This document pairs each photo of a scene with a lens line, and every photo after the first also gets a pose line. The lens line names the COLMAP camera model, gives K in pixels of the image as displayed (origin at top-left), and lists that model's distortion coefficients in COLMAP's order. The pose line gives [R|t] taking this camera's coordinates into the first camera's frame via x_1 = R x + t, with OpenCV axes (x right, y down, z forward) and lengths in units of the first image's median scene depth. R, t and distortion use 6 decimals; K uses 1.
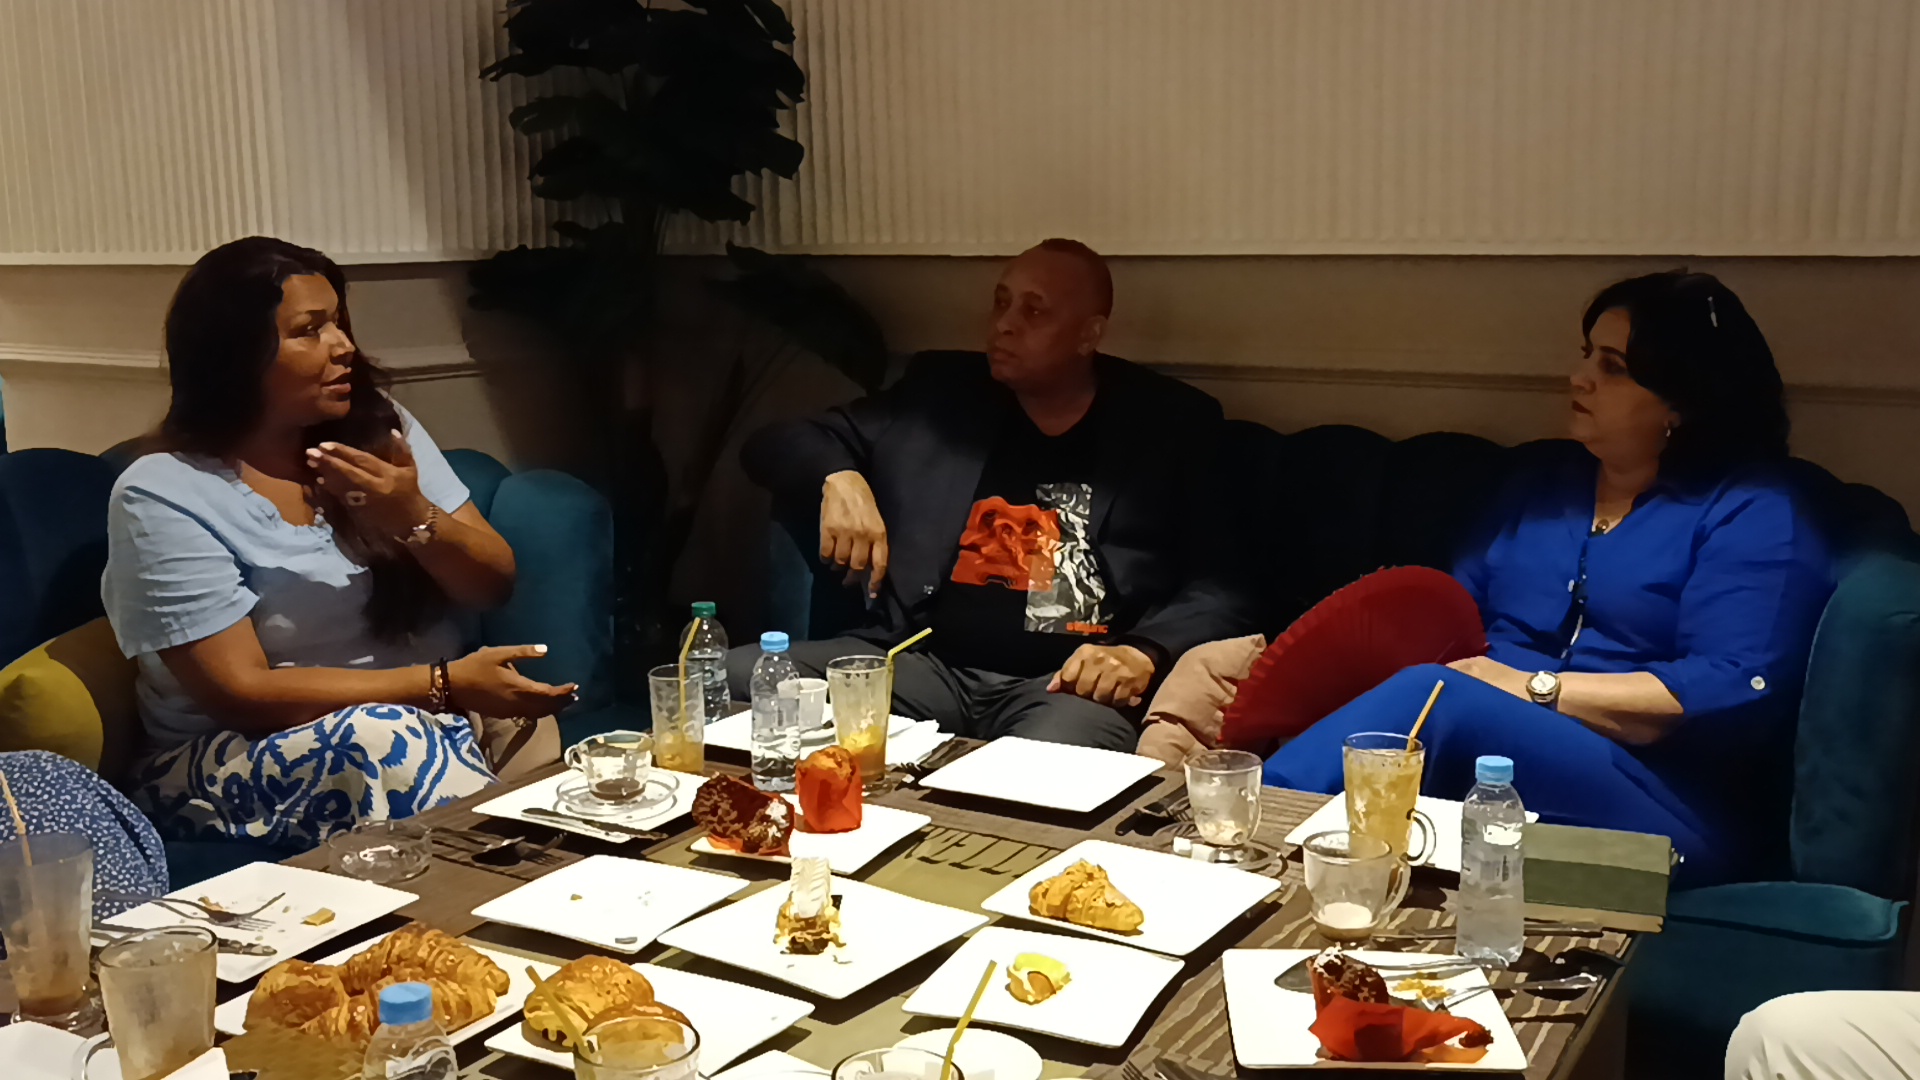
lens RADIAL K [[1825.2, 0, 959.0], [0, 1825.2, 389.8], [0, 0, 1]] dist [-0.000072, 0.012428]
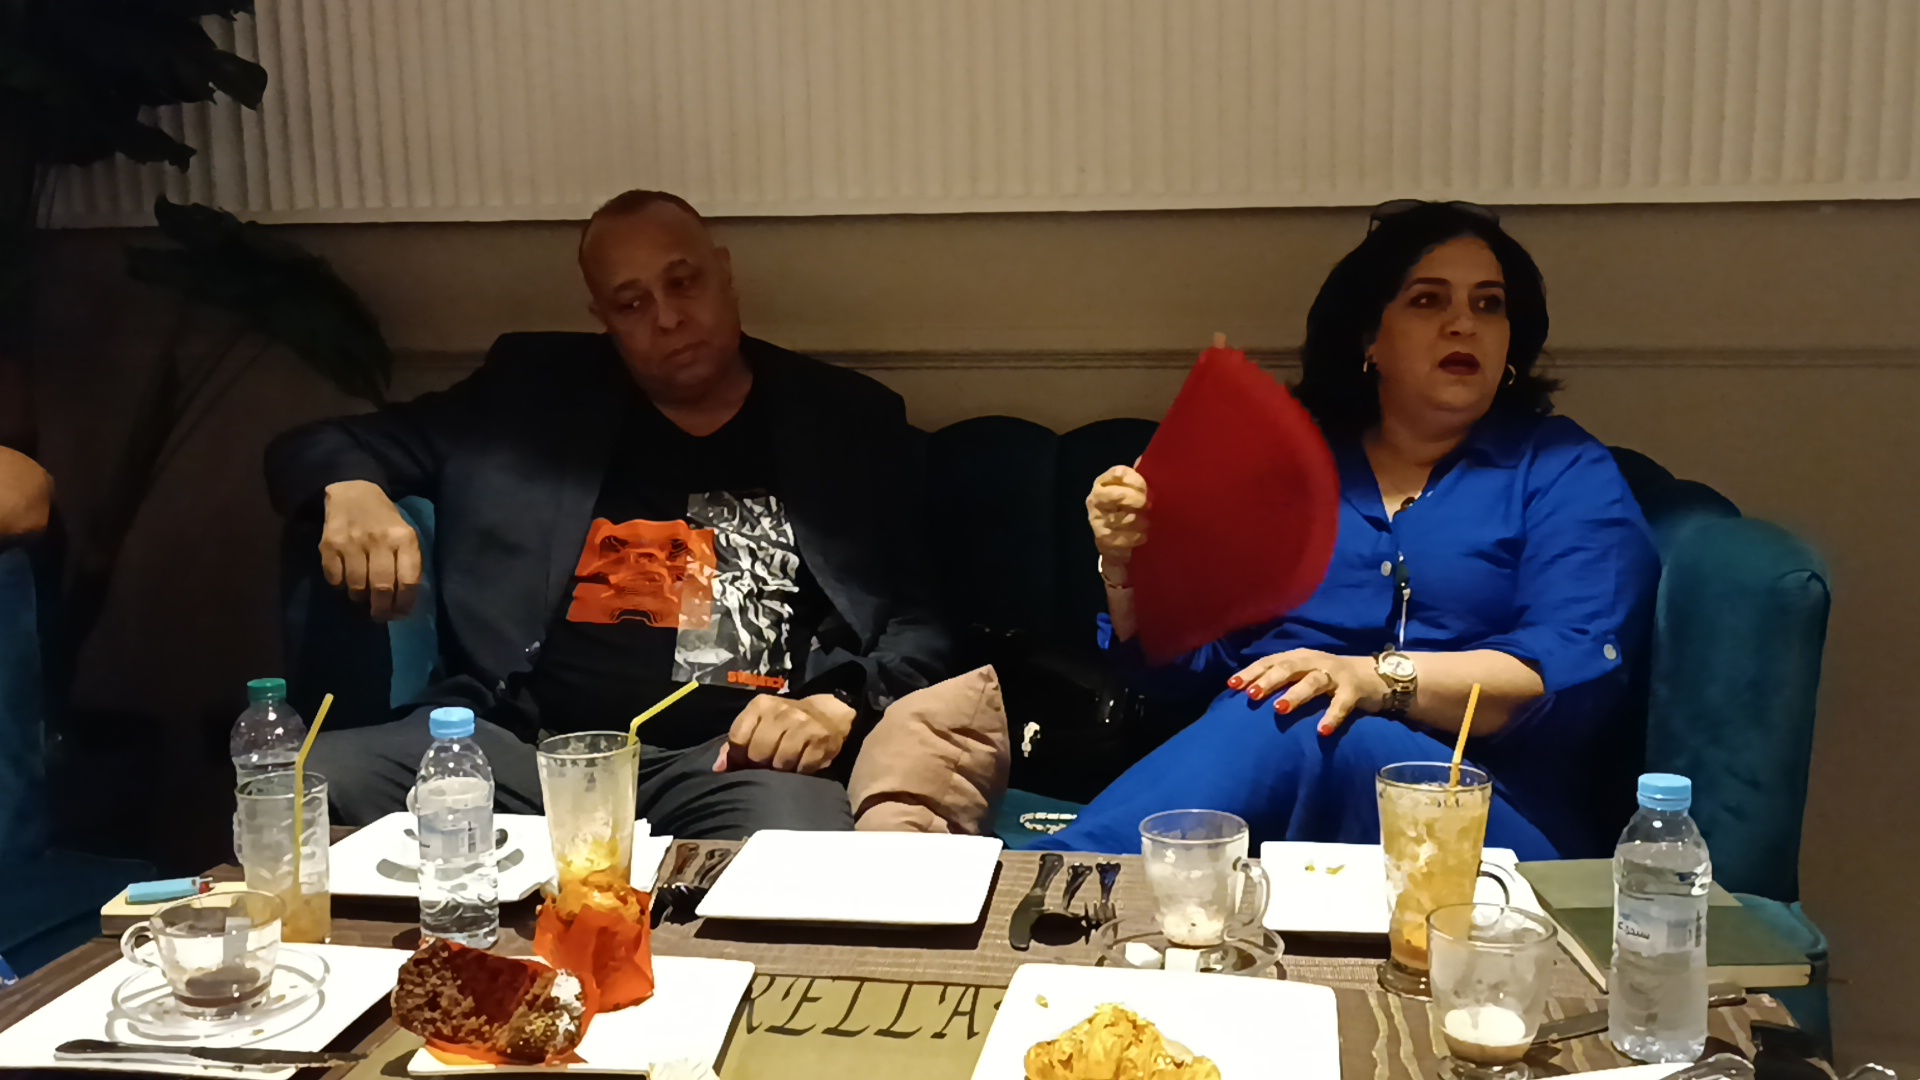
lens RADIAL K [[1825.2, 0, 959.0], [0, 1825.2, 389.8], [0, 0, 1]] dist [-0.000072, 0.012428]
pose [[0.920461, -0.018488, 0.390396, -0.188209], [0.032070, 0.999085, -0.028300, 0.043705], [-0.389516, 0.038569, 0.920212, 0.325540]]
